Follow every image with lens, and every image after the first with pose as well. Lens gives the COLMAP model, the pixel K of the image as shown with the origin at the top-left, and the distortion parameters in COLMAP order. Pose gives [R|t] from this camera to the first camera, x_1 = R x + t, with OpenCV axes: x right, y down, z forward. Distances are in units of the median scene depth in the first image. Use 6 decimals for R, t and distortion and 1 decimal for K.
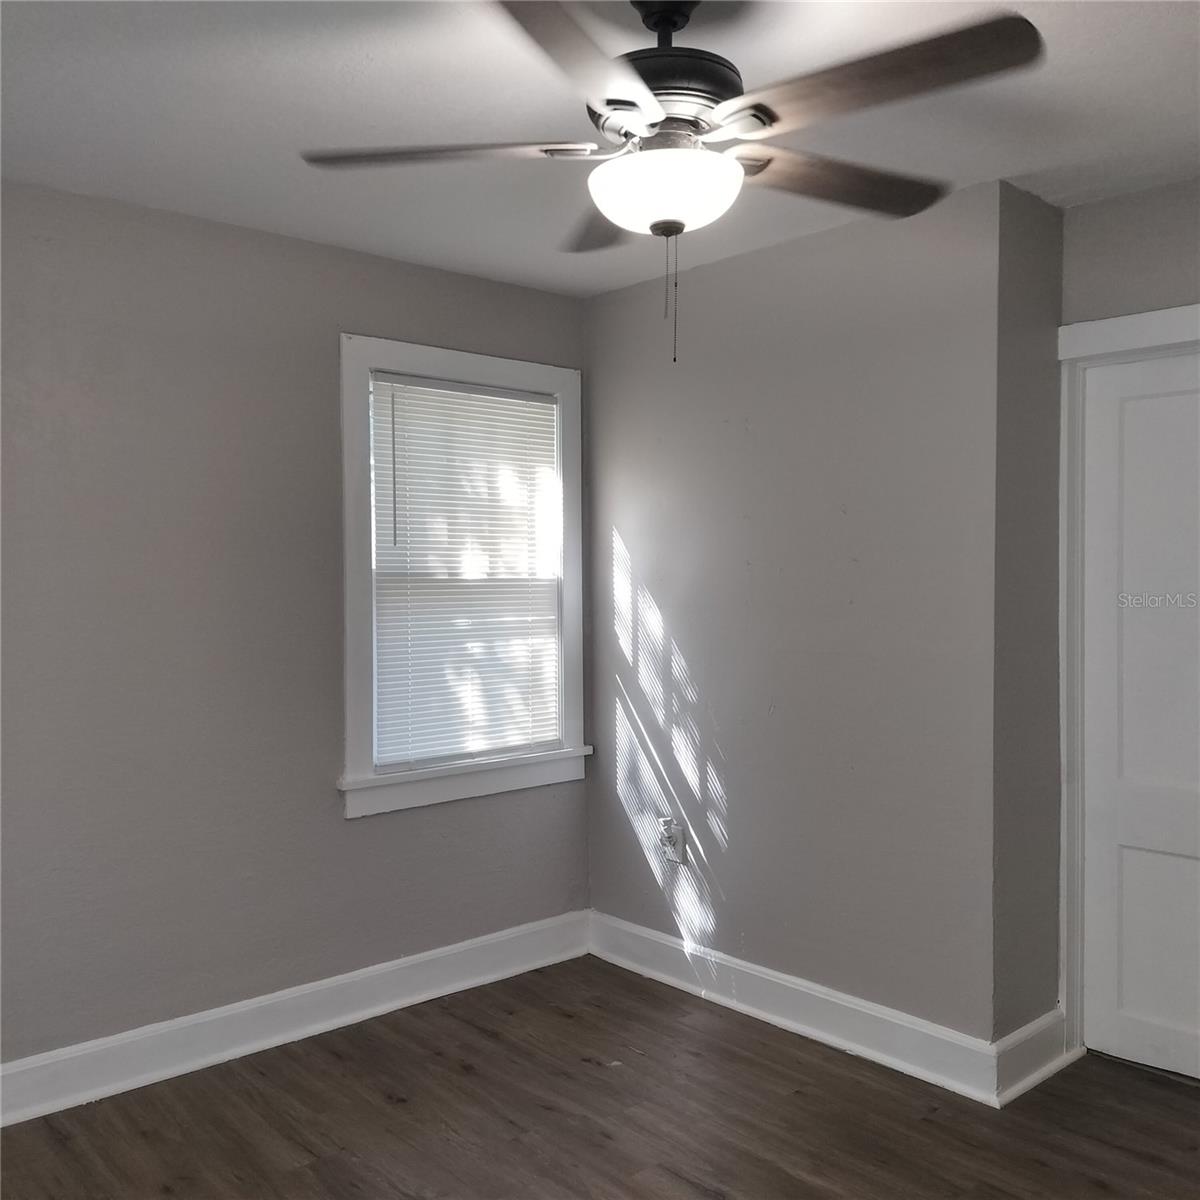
lens RADIAL K [[1129.5, 0, 602.9], [0, 1129.5, 601.6], [0, 0, 1]] dist [0.086354, -0.169749]
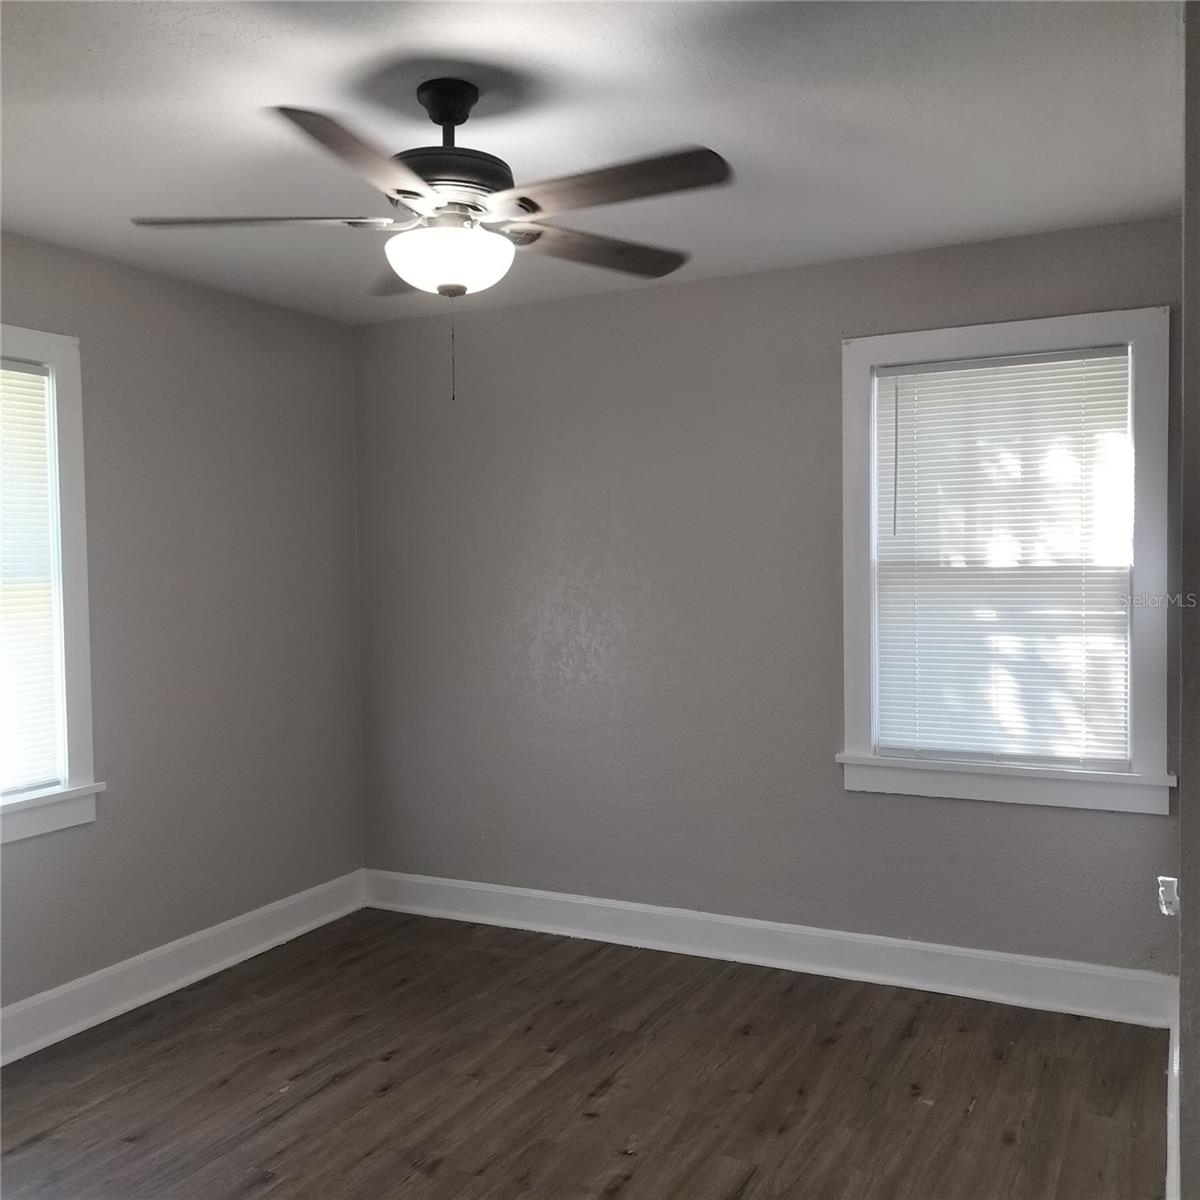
lens RADIAL K [[1129.5, 0, 602.9], [0, 1129.5, 601.6], [0, 0, 1]] dist [0.086354, -0.169749]
pose [[0.368217, 0.033445, -0.929138, 0.657532], [-0.006899, 0.999424, 0.033241, -0.021469], [0.929714, -0.005830, 0.368236, 0.370562]]
